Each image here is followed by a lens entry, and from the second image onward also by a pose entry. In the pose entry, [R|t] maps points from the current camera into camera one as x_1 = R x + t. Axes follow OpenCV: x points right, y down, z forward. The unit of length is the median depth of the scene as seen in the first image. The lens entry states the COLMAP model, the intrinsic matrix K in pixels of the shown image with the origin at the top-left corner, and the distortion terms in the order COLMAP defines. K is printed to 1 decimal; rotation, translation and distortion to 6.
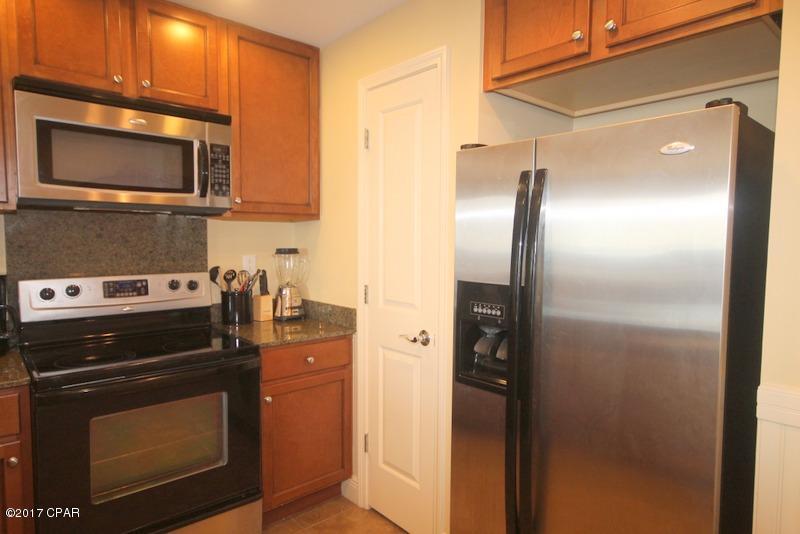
lens RADIAL K [[478.9, 0, 400.0], [0, 478.9, 267.0], [0, 0, 1]] dist [0.000923, 0.000491]
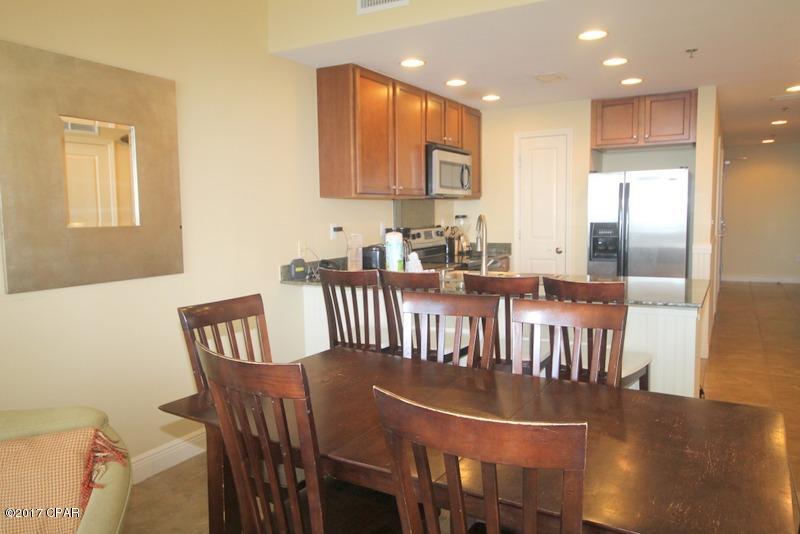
lens RADIAL K [[584.8, 0, 394.8], [0, 584.8, 268.4], [0, 0, 1]] dist [0.028087, 0.001497]
pose [[0.939001, -0.058224, 0.338950, -1.436778], [0.044231, 0.997825, 0.048868, 0.052006], [-0.341059, -0.030895, 0.939534, -1.211977]]
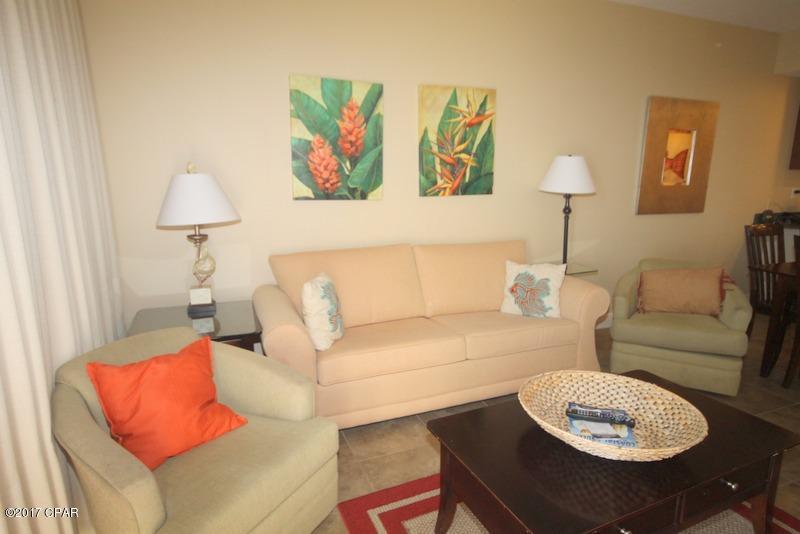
lens RADIAL K [[459.7, 0, 405.6], [0, 459.7, 269.8], [0, 0, 1]] dist [0.003832, 0.016765]
pose [[0.954420, 0.051139, -0.294053, -2.027052], [-0.011528, 0.990793, 0.134892, 0.097557], [0.298244, -0.125353, 0.946223, -1.962009]]
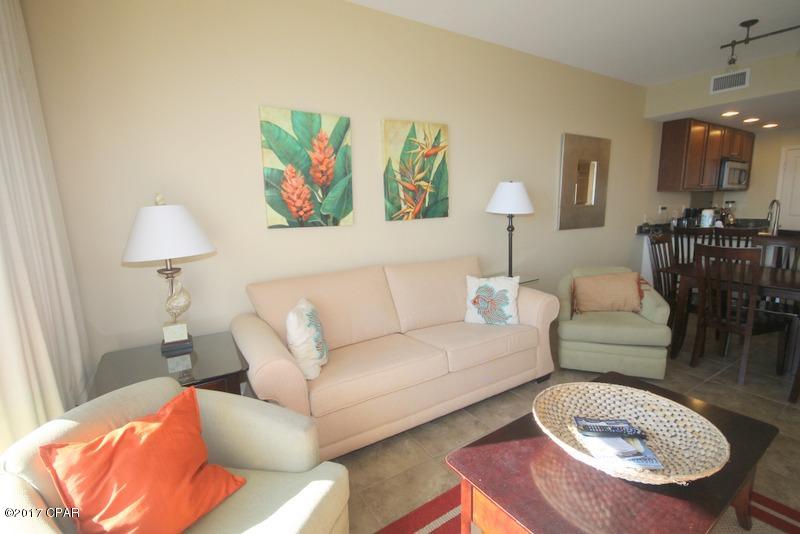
lens RADIAL K [[374.6, 0, 405.1], [0, 374.6, 268.8], [0, 0, 1]] dist [0.002519, -0.006136]
pose [[0.990138, -0.007588, -0.139891, -2.172219], [0.023202, 0.993625, 0.110326, 0.086998], [0.138162, -0.112483, 0.984001, -1.829740]]
